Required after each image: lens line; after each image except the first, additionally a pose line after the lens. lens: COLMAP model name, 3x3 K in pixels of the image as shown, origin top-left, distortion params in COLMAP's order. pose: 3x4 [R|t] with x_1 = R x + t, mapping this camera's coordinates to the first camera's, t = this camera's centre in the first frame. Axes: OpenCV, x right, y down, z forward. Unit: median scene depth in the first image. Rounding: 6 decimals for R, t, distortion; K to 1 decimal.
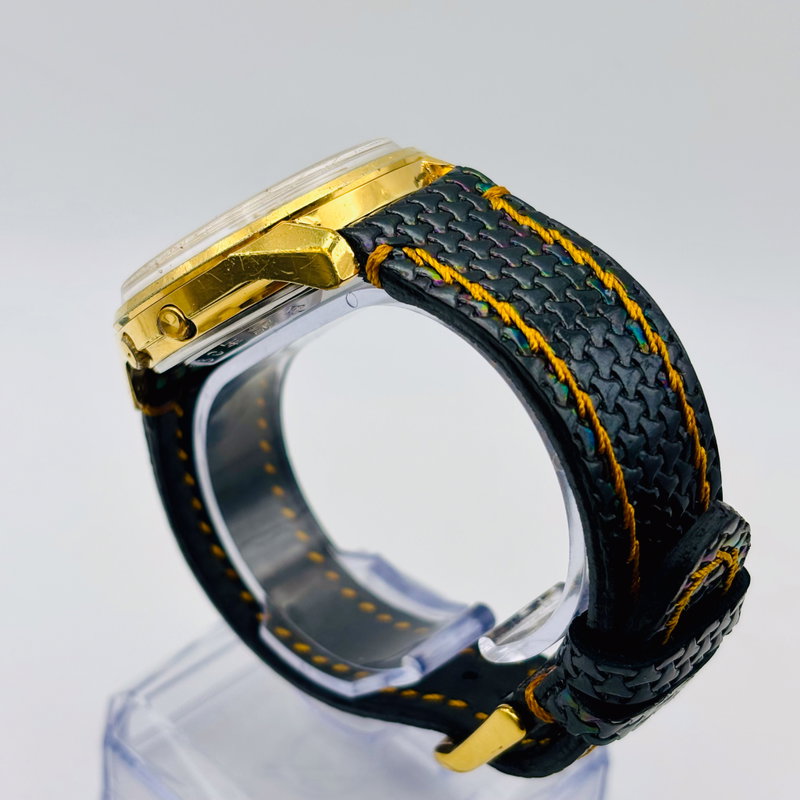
lens RADIAL K [[1610.2, 0, 355.9], [0, 1610.2, 400.2], [0, 0, 1]] dist [0.261949, 0.044859]
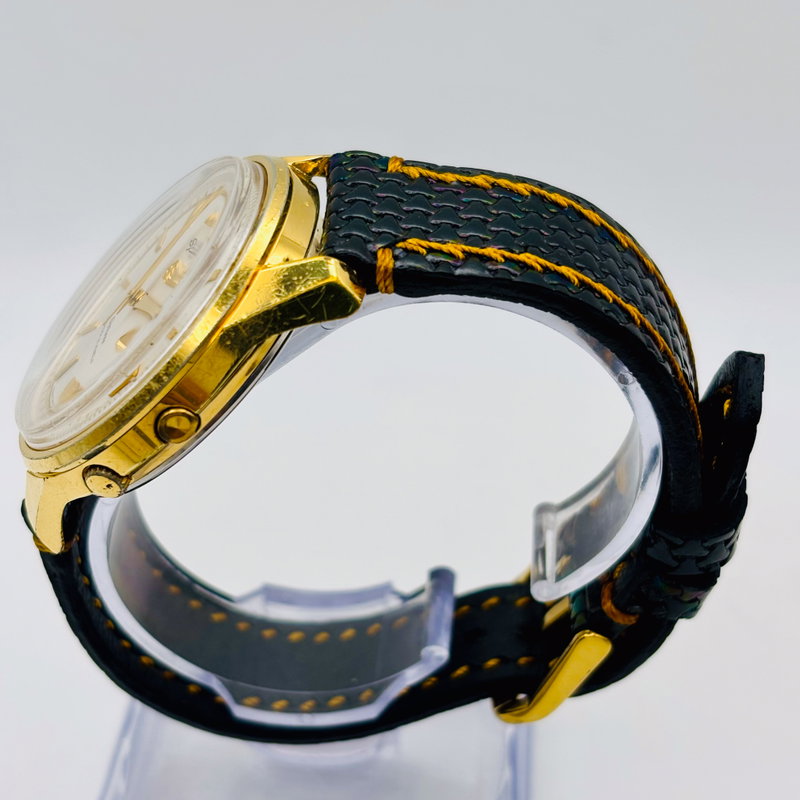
lens RADIAL K [[1610.2, 0, 355.9], [0, 1610.2, 400.2], [0, 0, 1]] dist [0.261949, 0.044859]
pose [[0.784382, -0.417478, 0.458756, -0.446483], [0.404159, 0.905031, 0.132568, -0.141436], [-0.470533, 0.081426, 0.878618, 0.175397]]
